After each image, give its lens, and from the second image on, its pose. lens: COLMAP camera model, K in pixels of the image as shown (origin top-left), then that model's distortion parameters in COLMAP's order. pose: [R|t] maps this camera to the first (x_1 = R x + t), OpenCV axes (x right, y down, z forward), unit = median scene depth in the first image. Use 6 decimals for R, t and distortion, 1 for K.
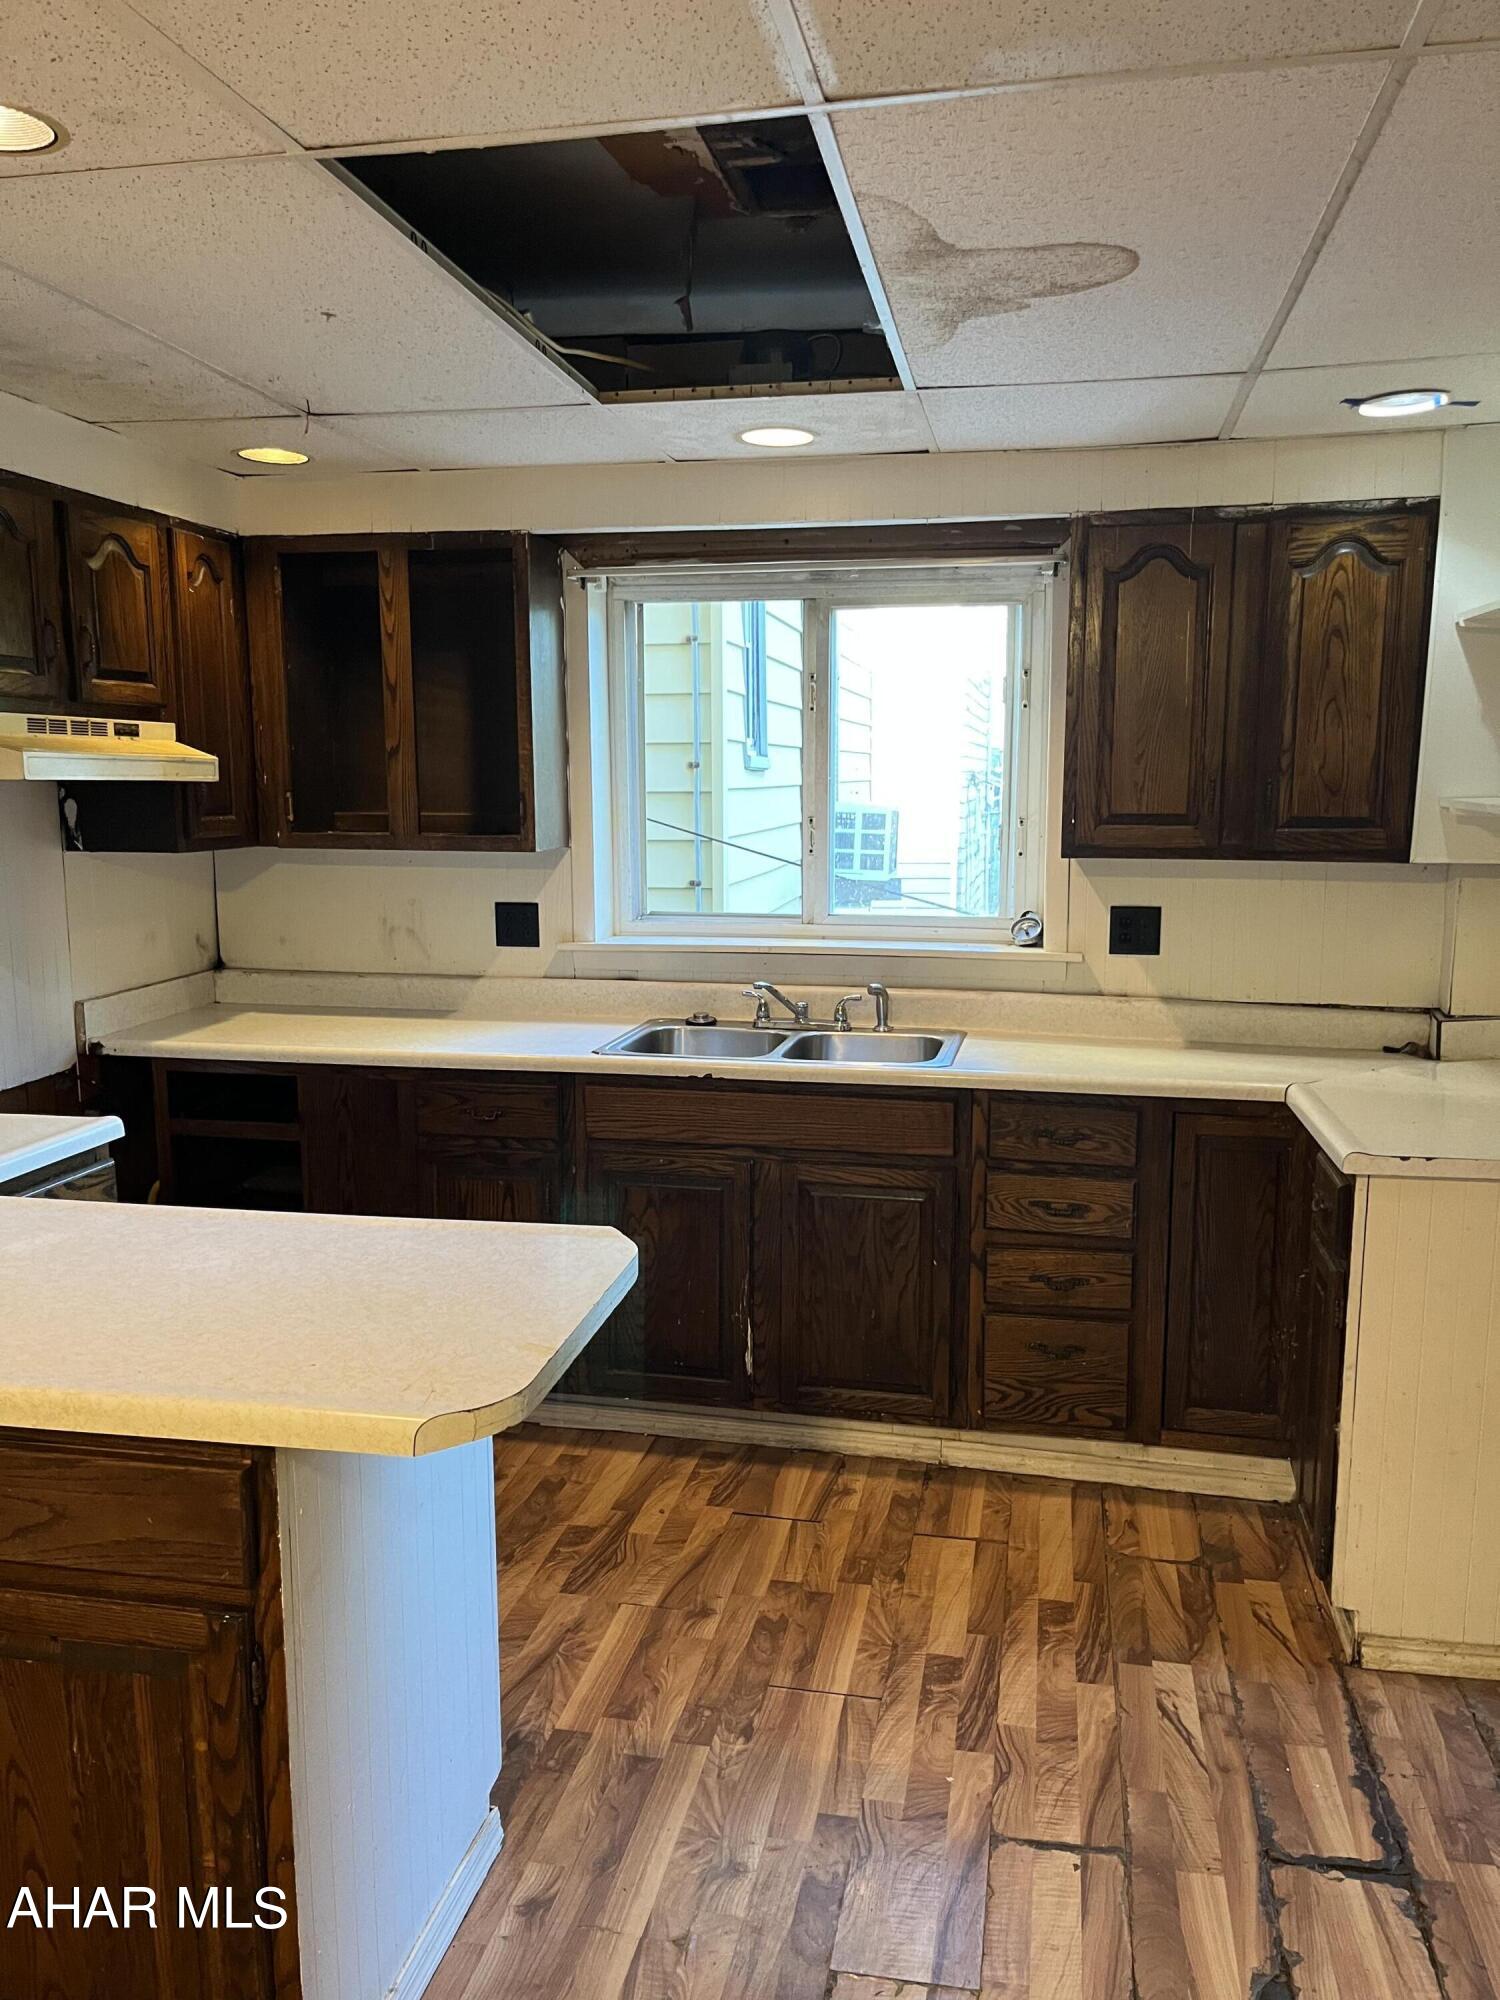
lens RADIAL K [[1522.3, 0, 747.5], [0, 1522.3, 1013.2], [0, 0, 1]] dist [0.073550, -0.108272]
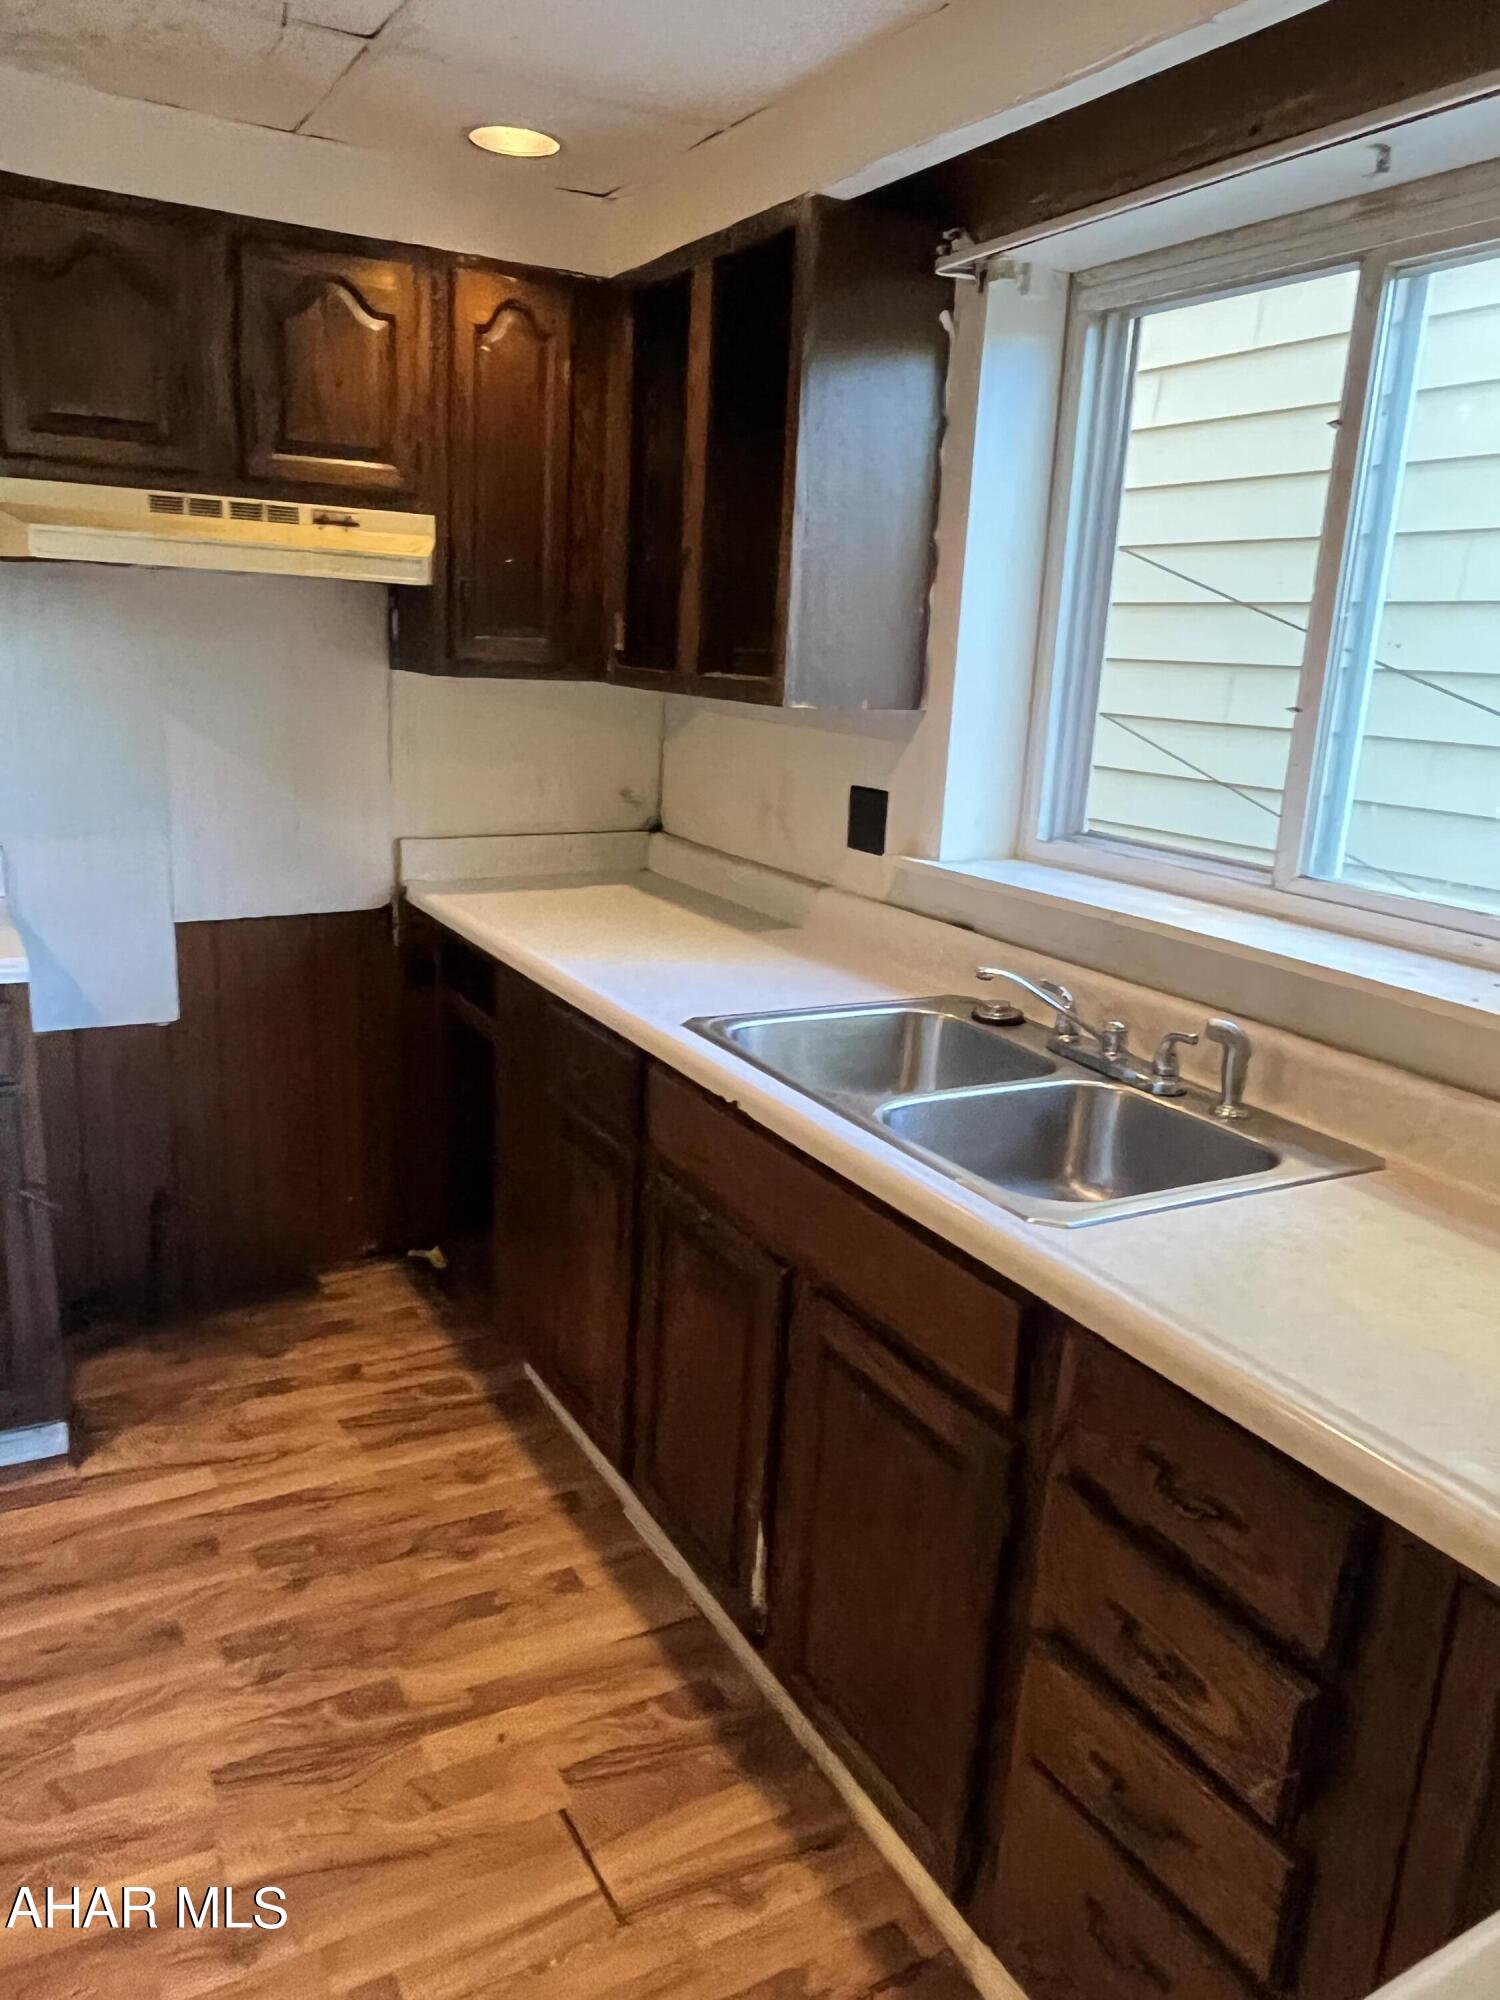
lens RADIAL K [[1420.4, 0, 738.0], [0, 1420.4, 999.9], [0, 0, 1]] dist [0.007448, 0.001087]
pose [[0.655932, 0.218936, -0.722371, 0.358971], [-0.165683, 0.975433, 0.145189, -0.076363], [0.736412, 0.024450, 0.676092, 0.638291]]
